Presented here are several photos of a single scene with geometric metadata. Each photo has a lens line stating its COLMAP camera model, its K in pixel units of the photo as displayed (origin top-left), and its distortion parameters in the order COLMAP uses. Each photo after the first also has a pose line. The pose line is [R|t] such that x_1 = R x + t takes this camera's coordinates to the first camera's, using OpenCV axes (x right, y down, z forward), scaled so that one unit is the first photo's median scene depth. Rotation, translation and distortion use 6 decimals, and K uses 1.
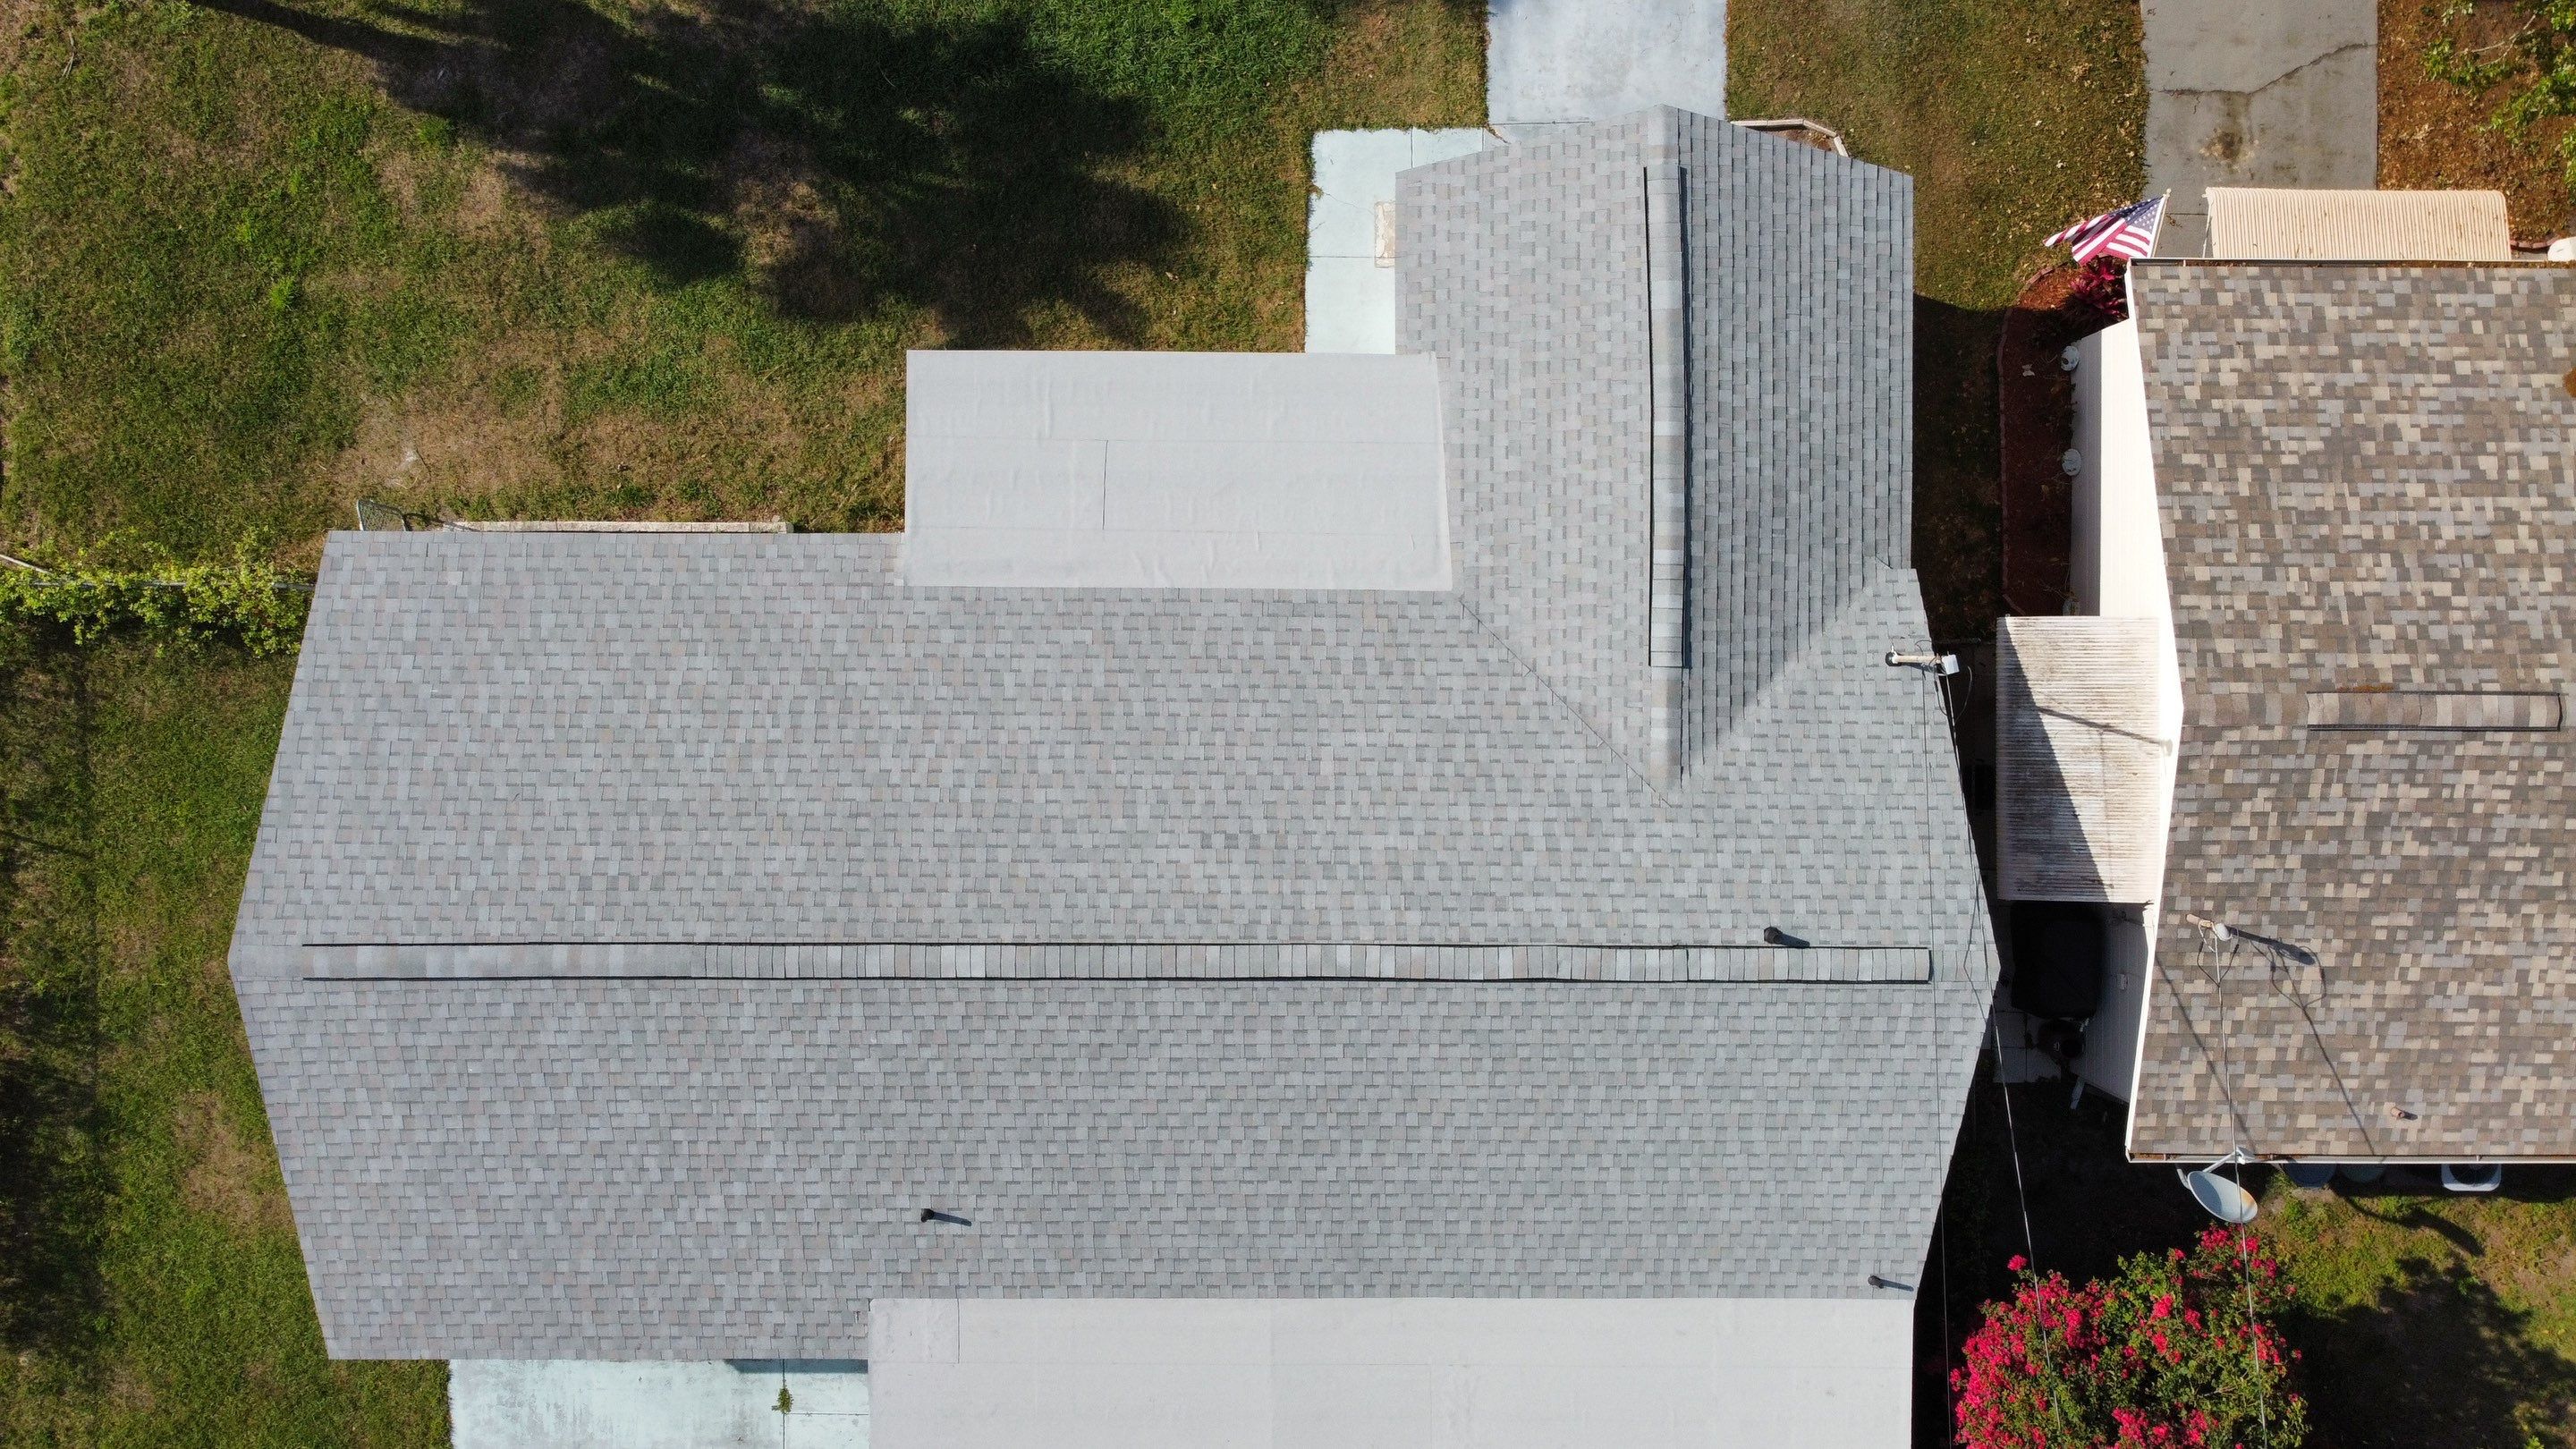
lens RADIAL K [[1939.7, 0, 1254.0], [0, 1939.7, 699.7], [0, 0, 1]] dist [0.002002, -0.005903]
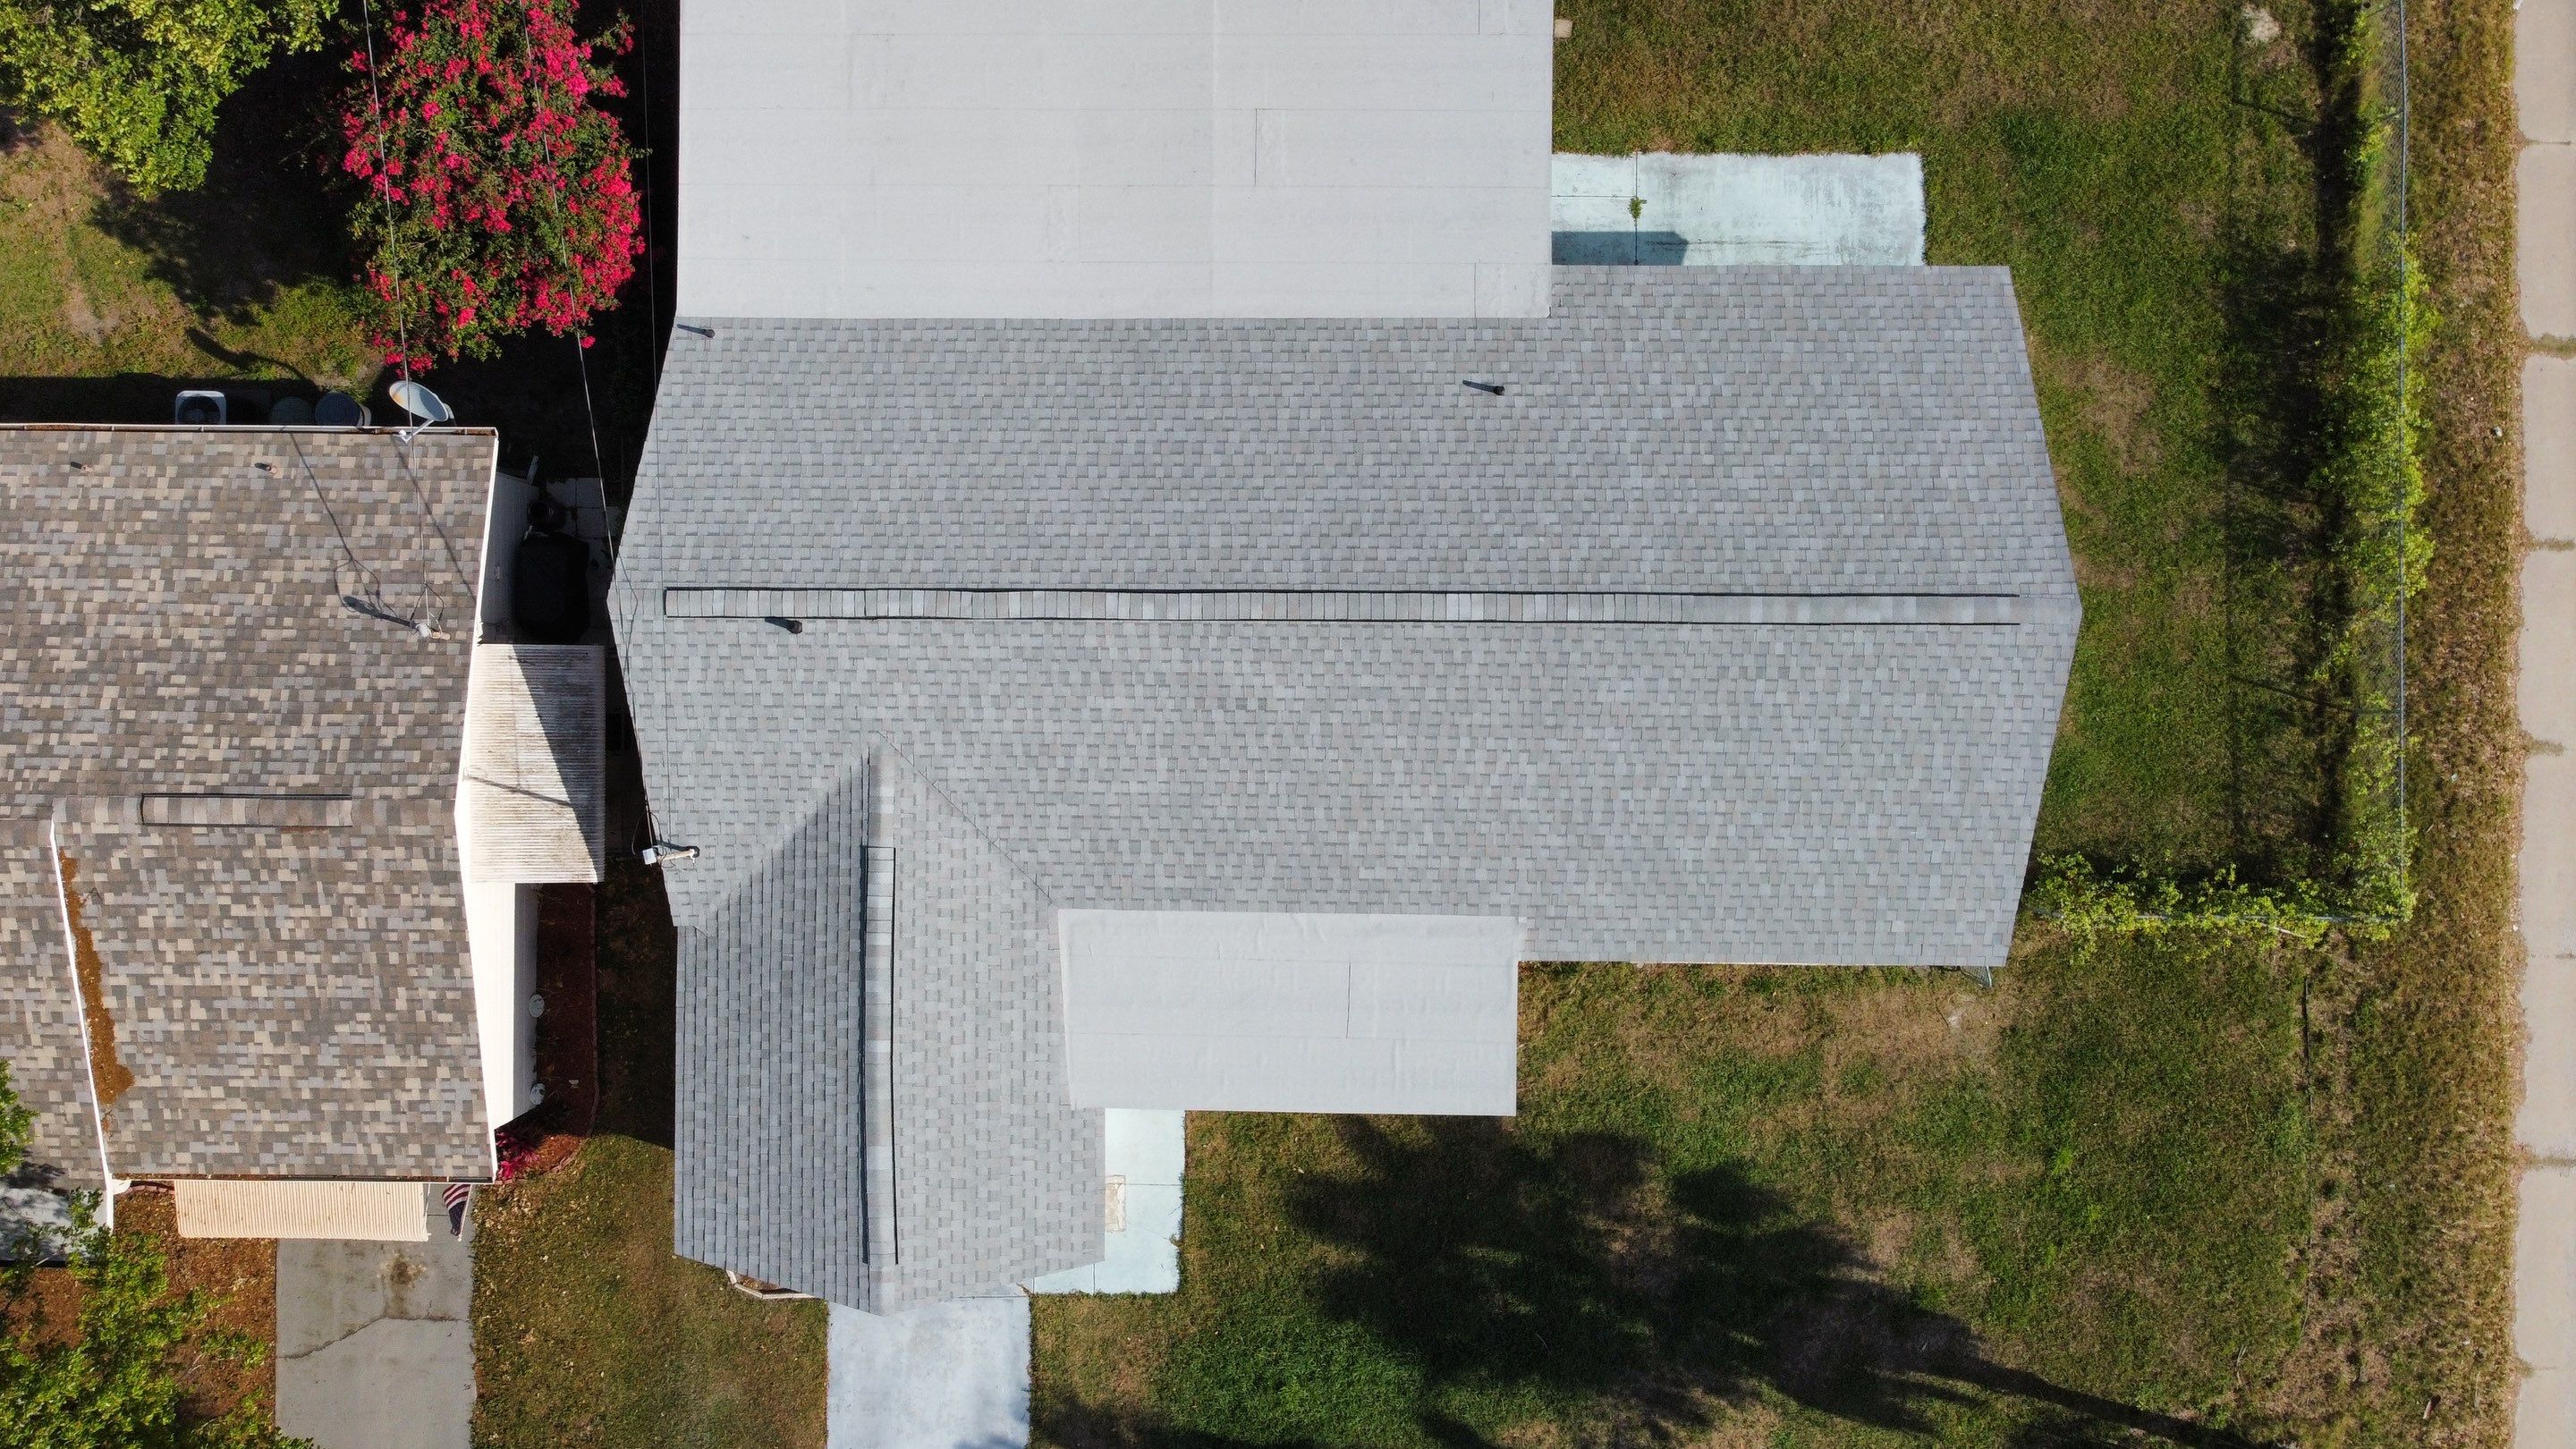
lens RADIAL K [[1959.0, 0, 1266.3], [0, 1959.0, 702.2], [0, 0, 1]] dist [-0.013887, 0.042175]
pose [[-0.999936, -0.003151, 0.010899, -0.038553], [0.003086, -0.999978, -0.005955, 0.080595], [0.010917, -0.005921, 0.999923, -0.207050]]
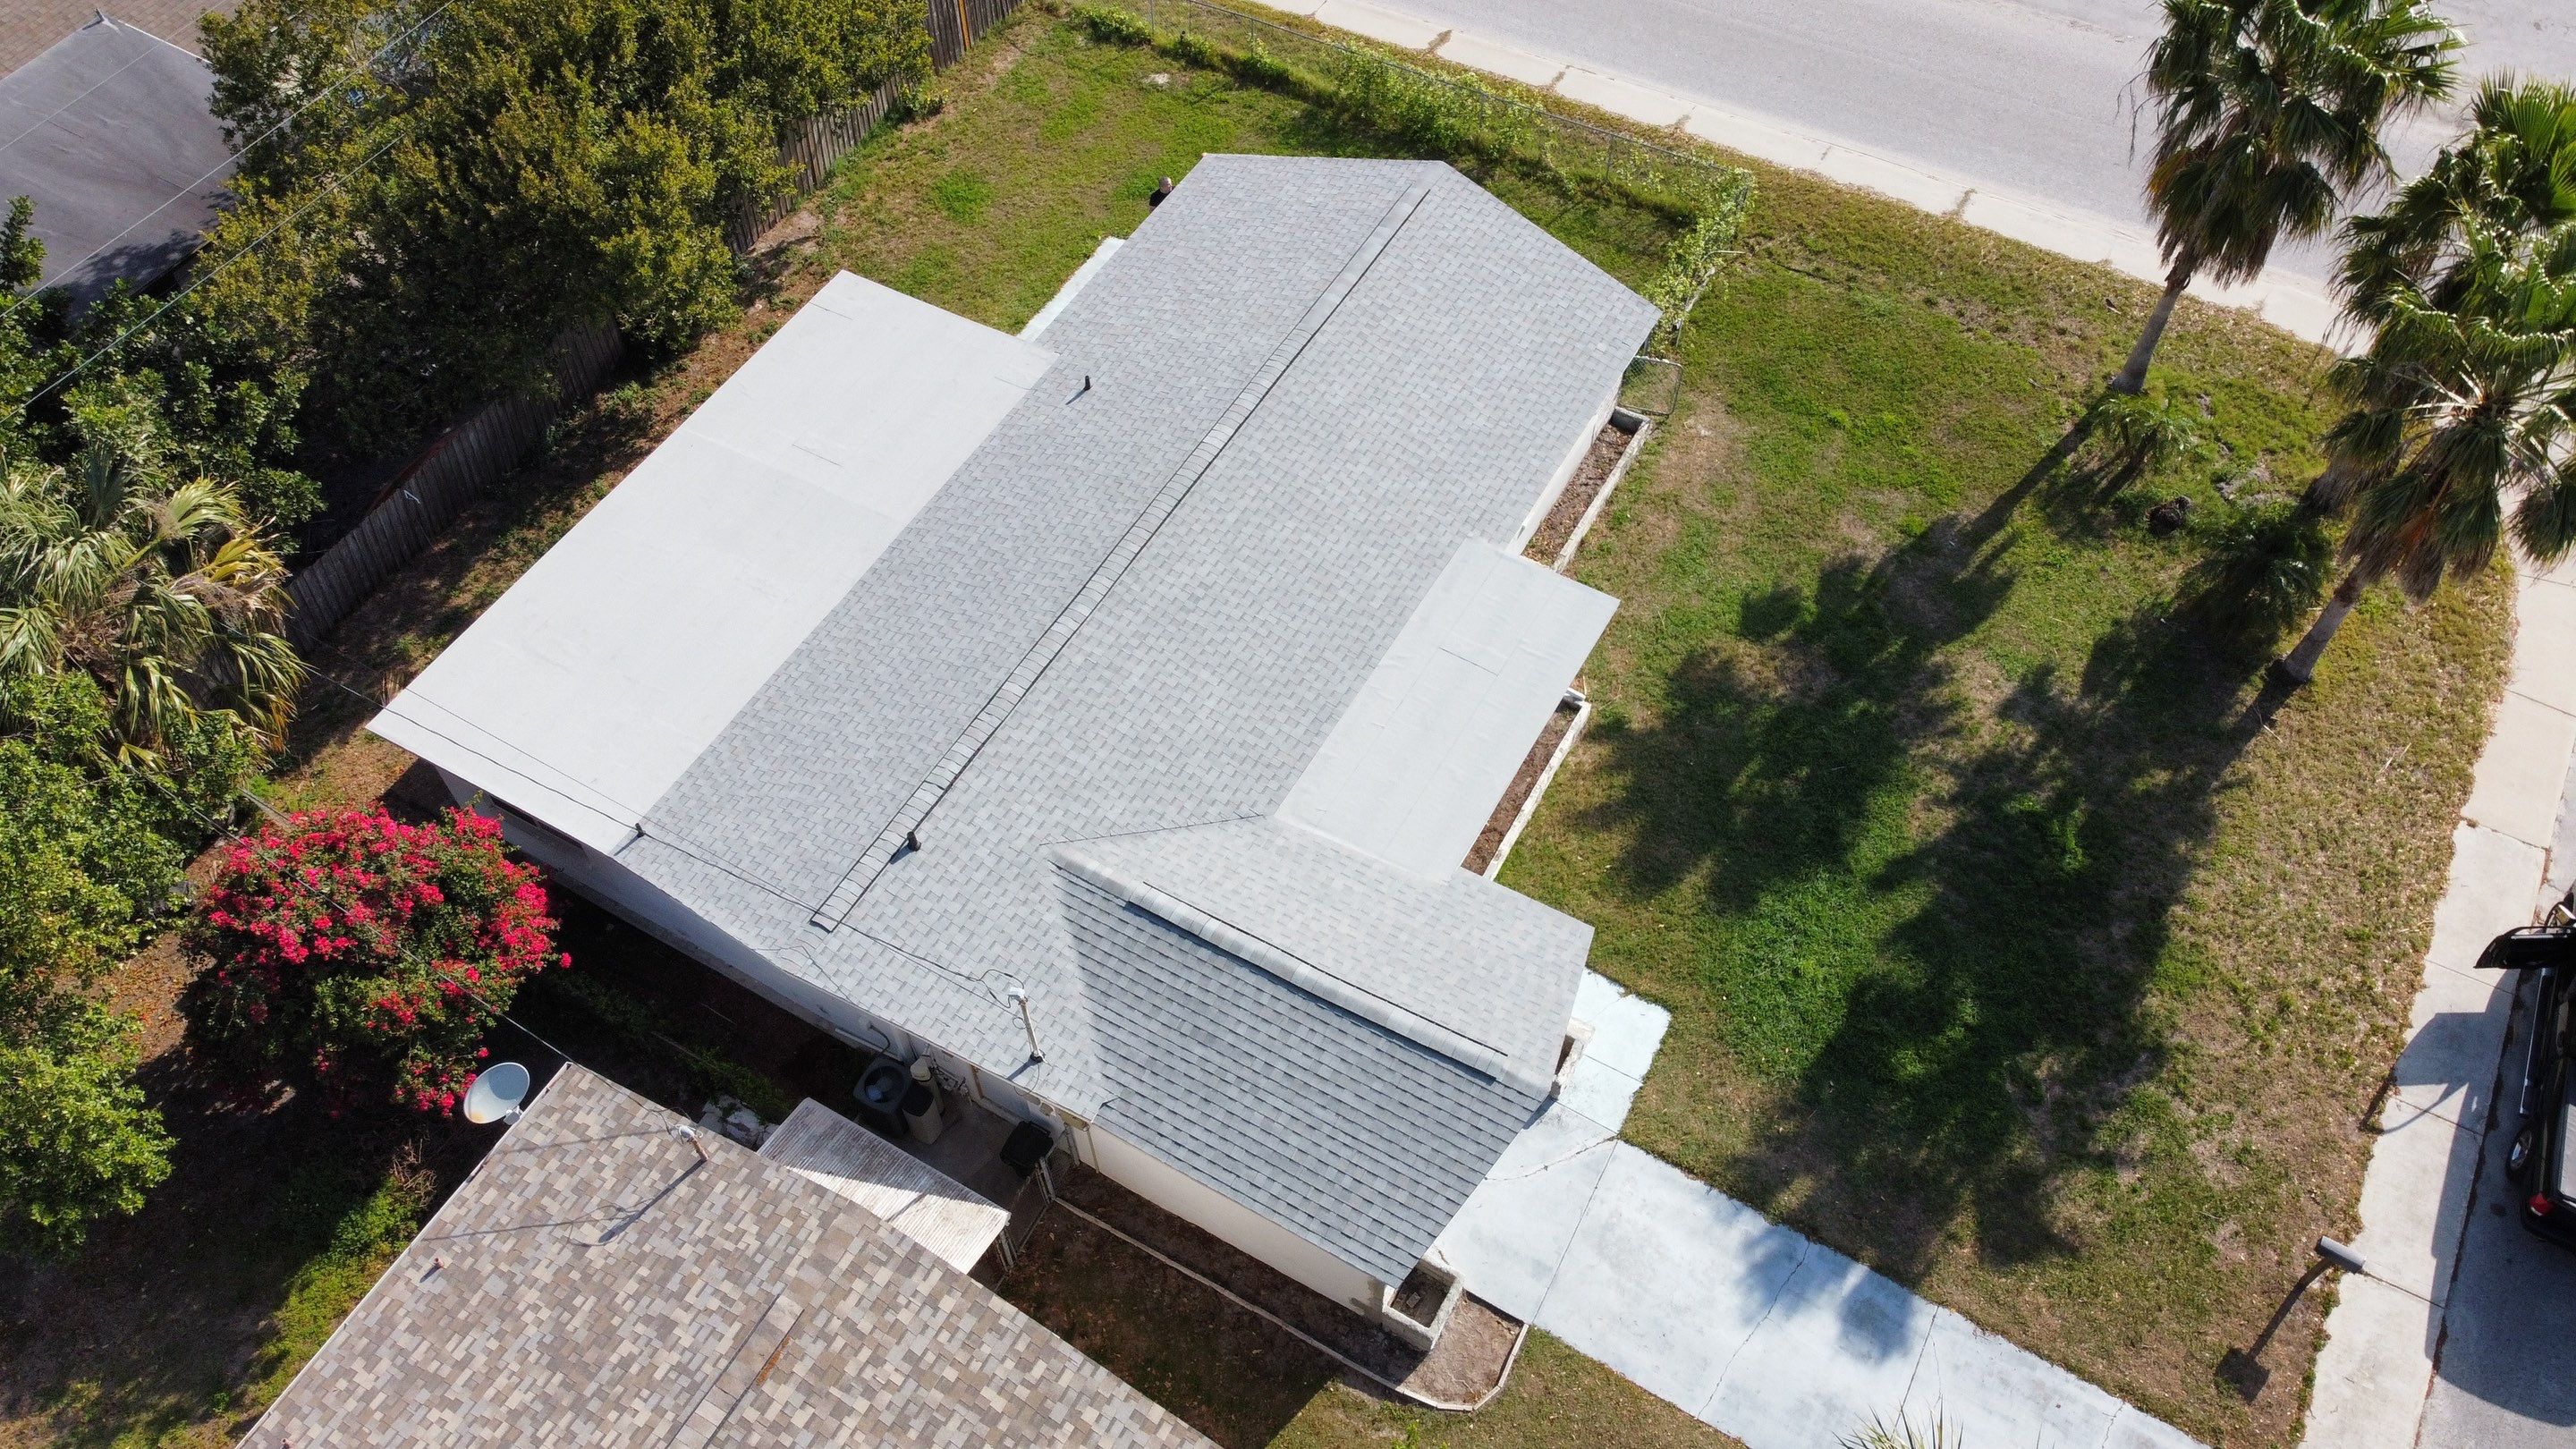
lens RADIAL K [[1939.7, 0, 1254.0], [0, 1939.7, 699.7], [0, 0, 1]] dist [0.002002, -0.005903]
pose [[-0.498670, 0.697466, -0.514656, 0.719613], [-0.866693, -0.392240, 0.308206, -0.412079], [0.013094, 0.599741, 0.800087, -0.068891]]
